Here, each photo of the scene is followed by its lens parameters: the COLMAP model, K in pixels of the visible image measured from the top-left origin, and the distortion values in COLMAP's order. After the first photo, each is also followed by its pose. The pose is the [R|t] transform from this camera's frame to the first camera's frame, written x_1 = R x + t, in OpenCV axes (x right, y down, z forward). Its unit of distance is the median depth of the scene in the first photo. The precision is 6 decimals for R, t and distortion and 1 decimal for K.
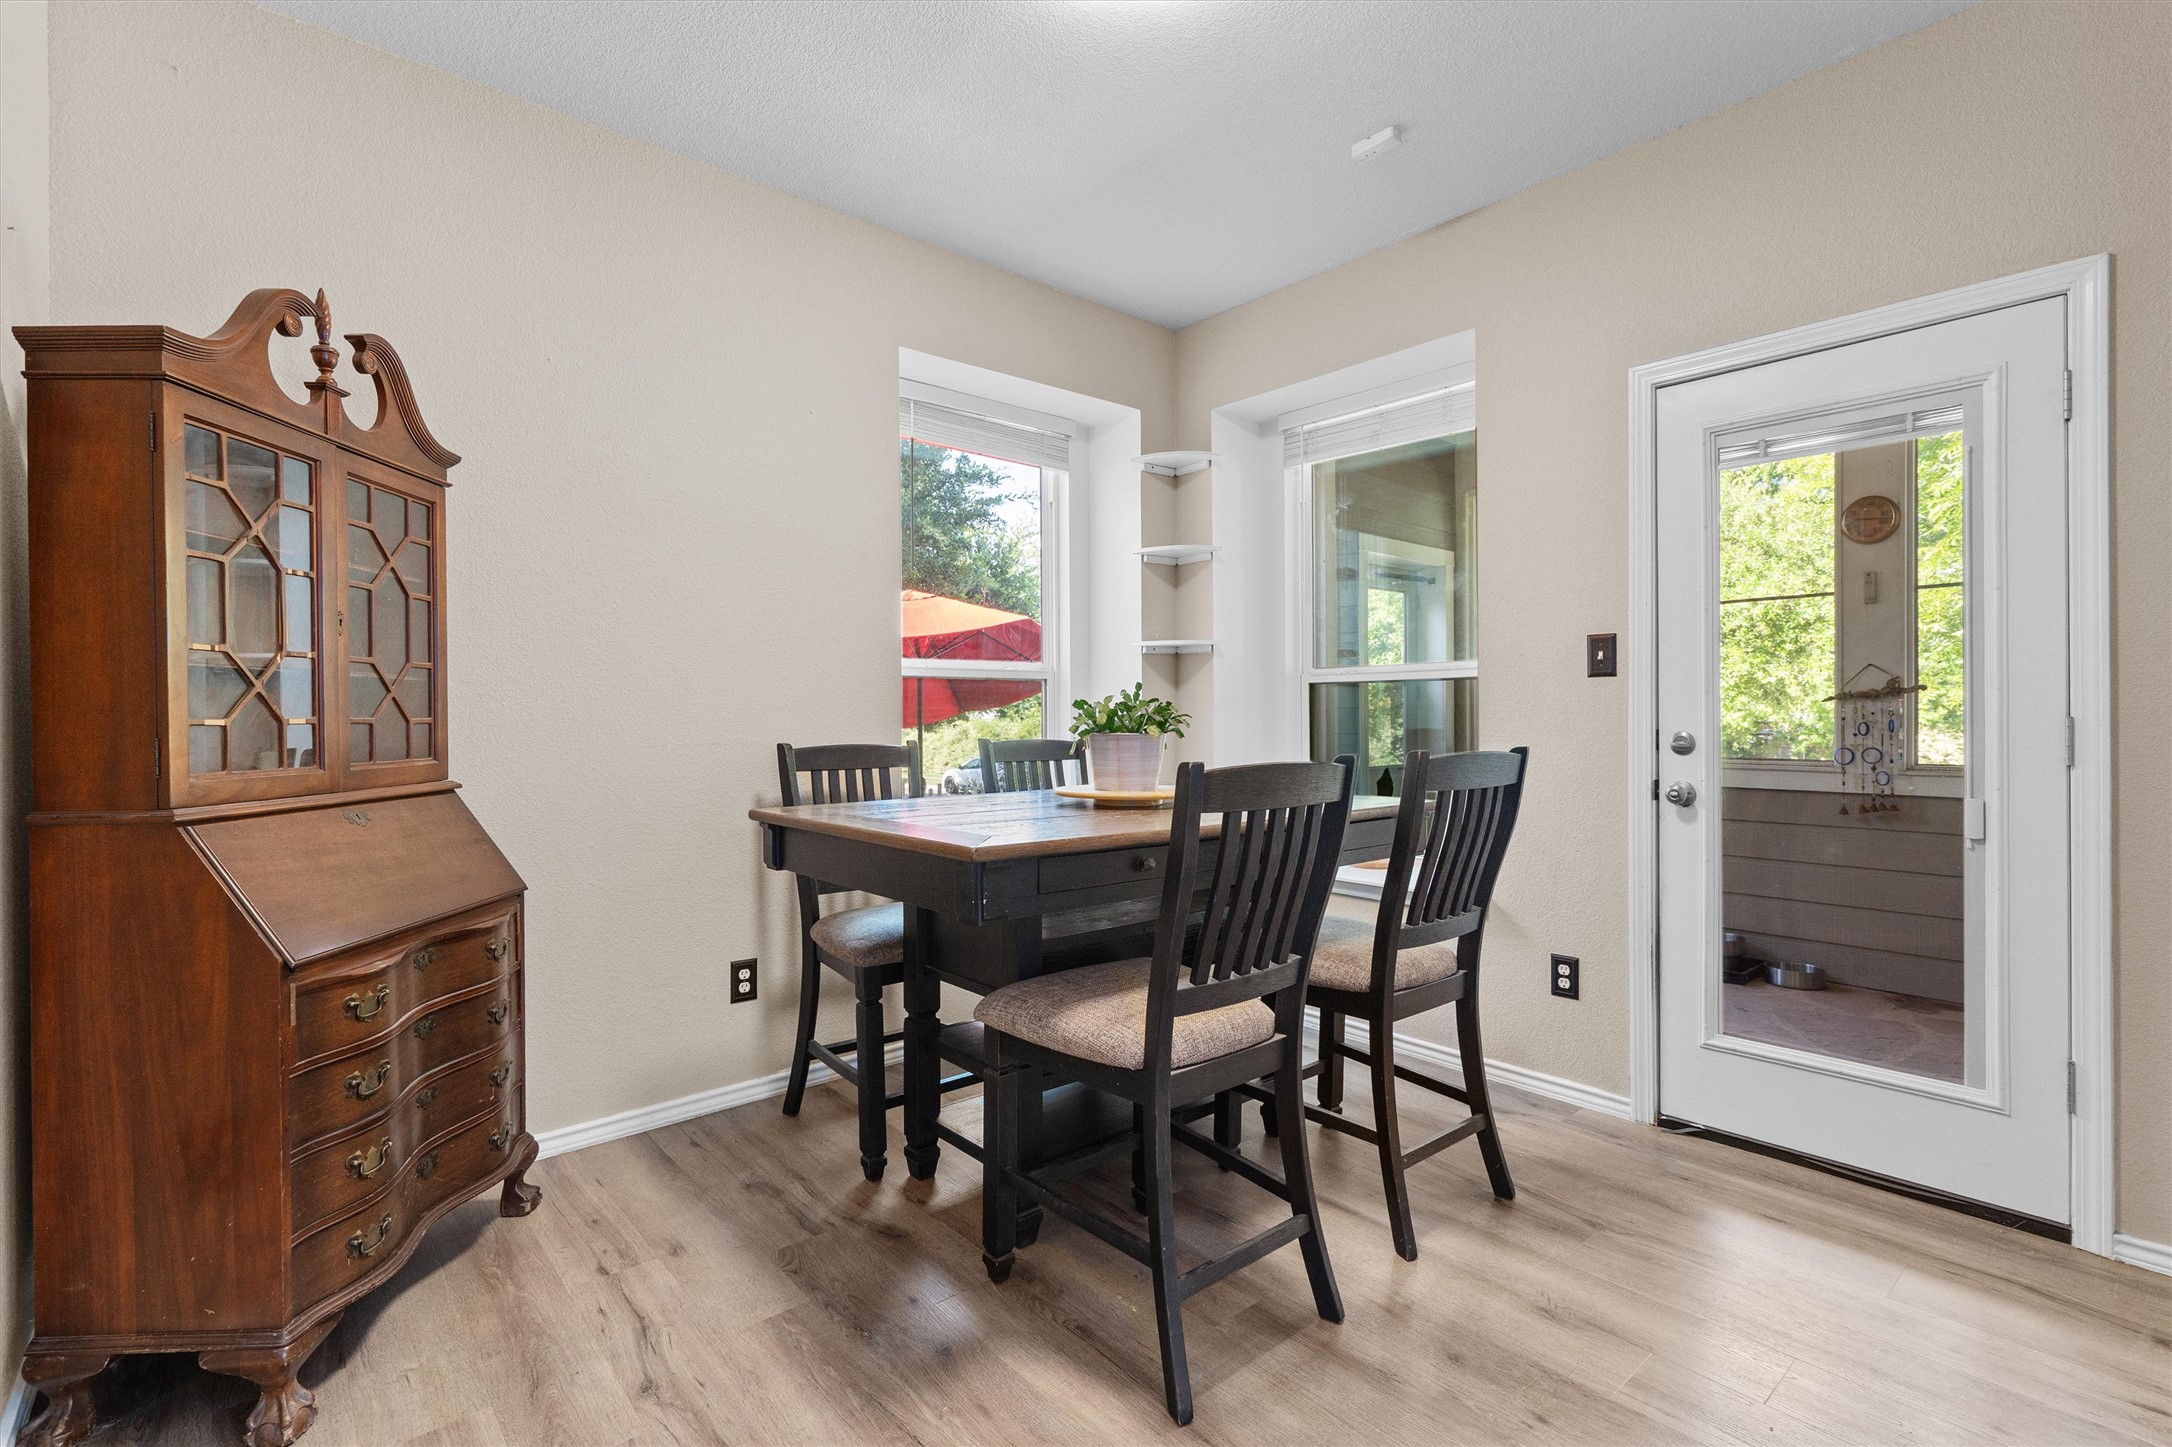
lens RADIAL K [[970.3, 0, 1085.6], [0, 970.3, 716.7], [0, 0, 1]] dist [-0.003838, 0.000371]
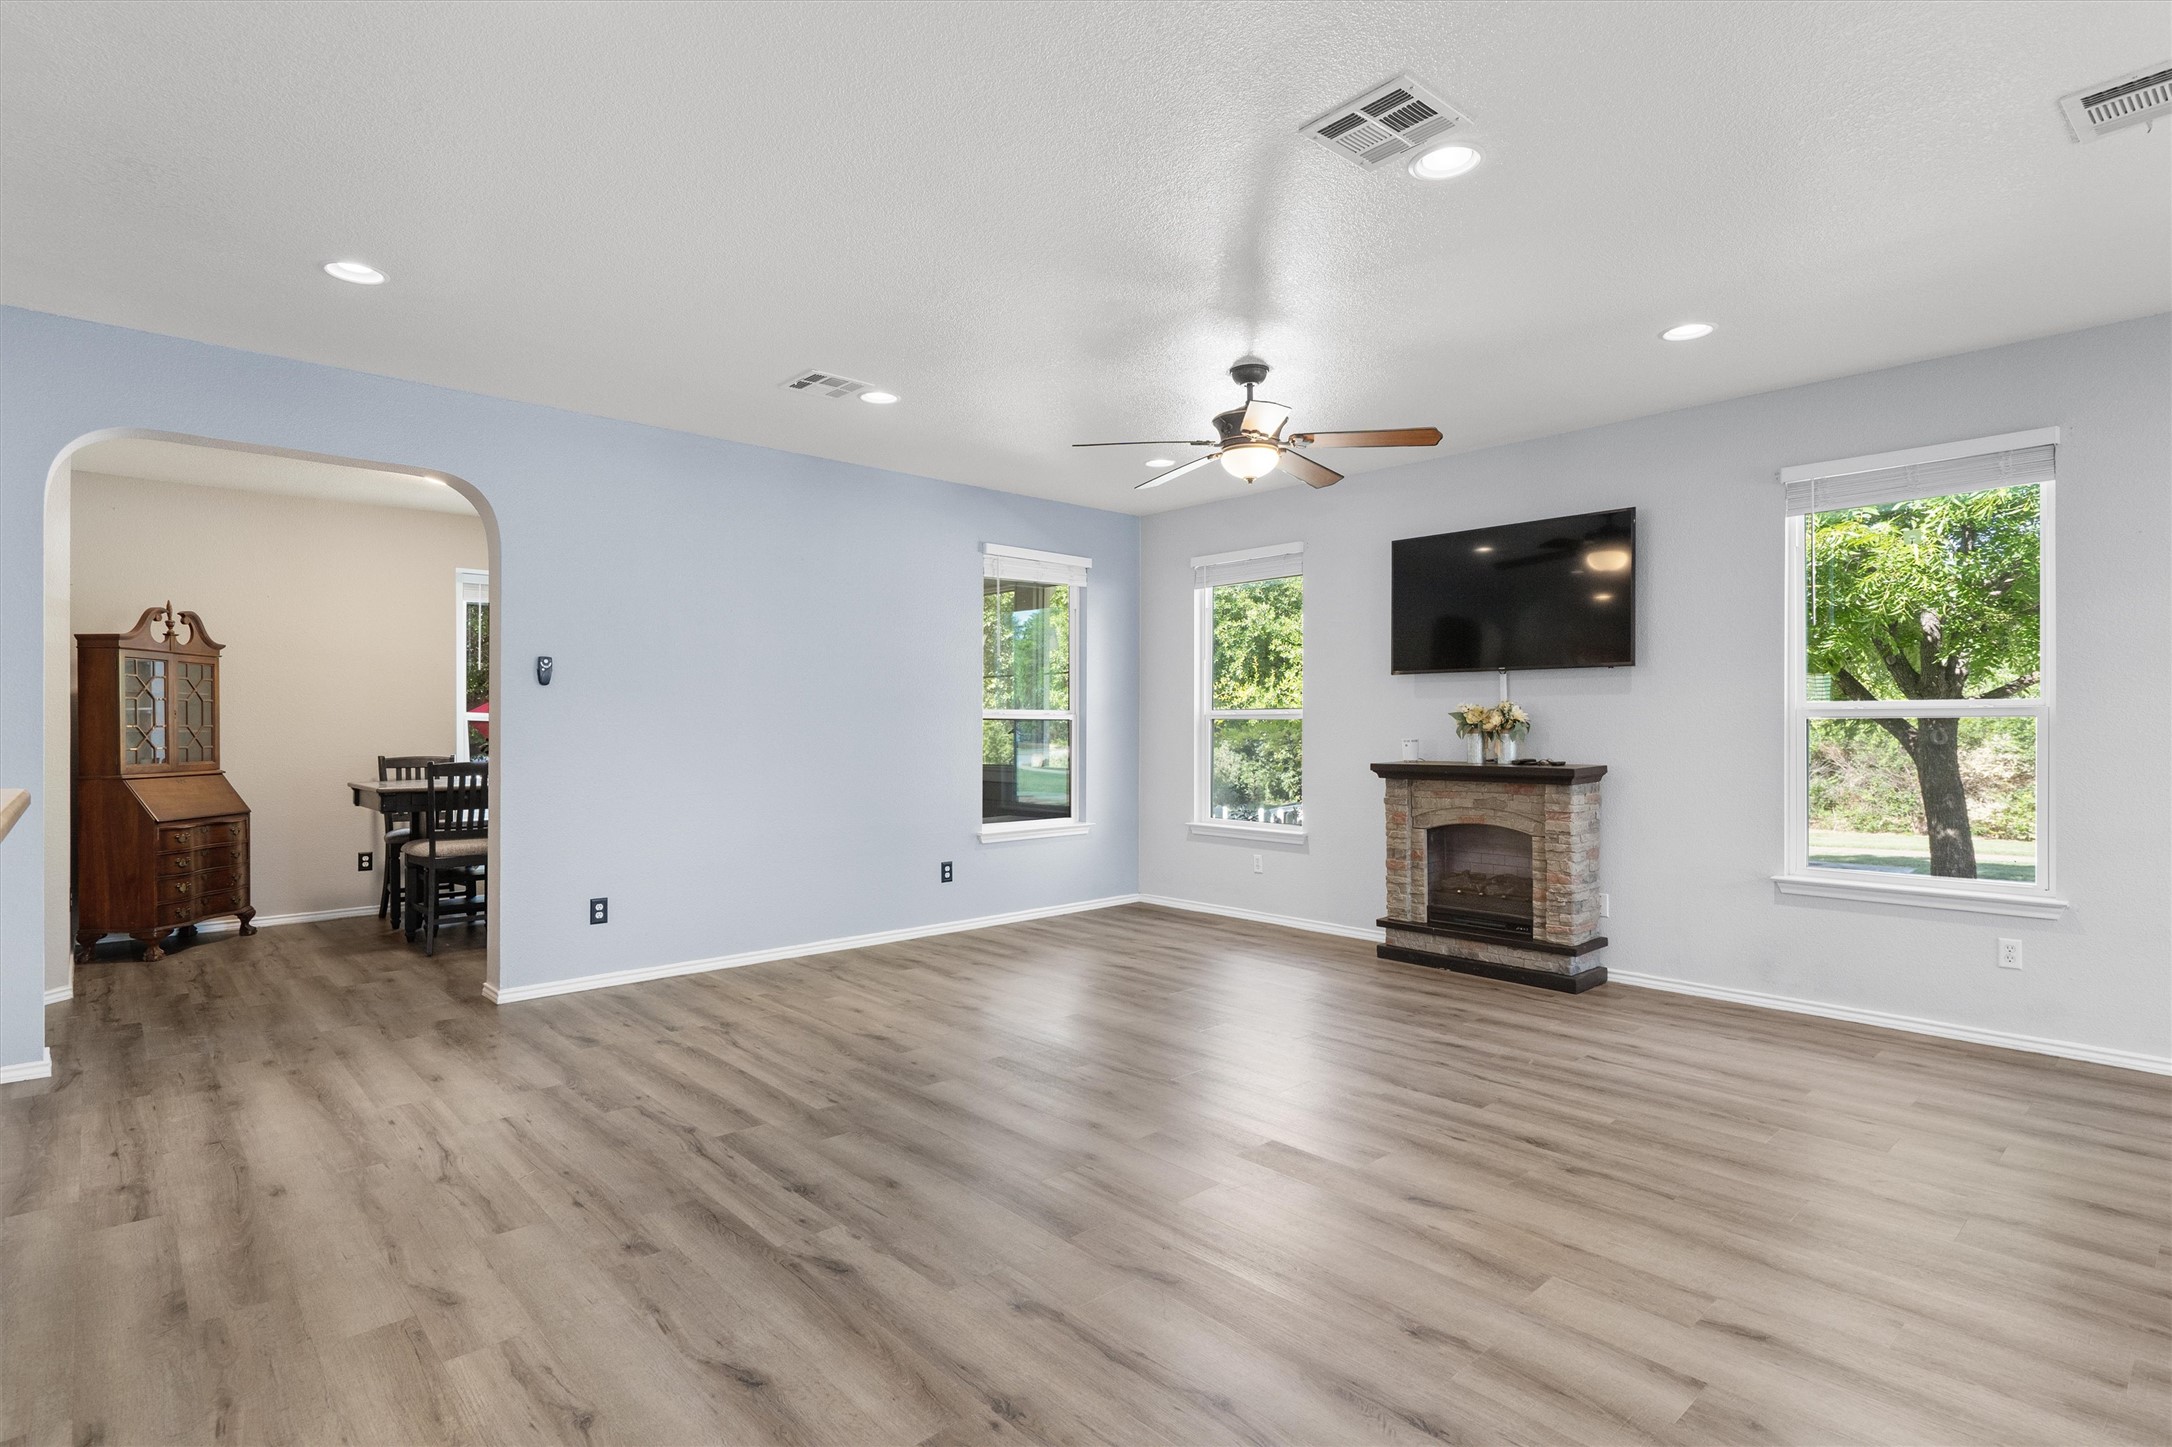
lens RADIAL K [[1067.7, 0, 1093.7], [0, 1067.7, 726.2], [0, 0, 1]] dist [-0.000829, 0.000815]
pose [[0.999586, 0.001913, 0.028716, 1.837064], [-0.001887, 0.999998, -0.000921, -0.061397], [-0.028718, 0.000866, 0.999587, -2.213679]]
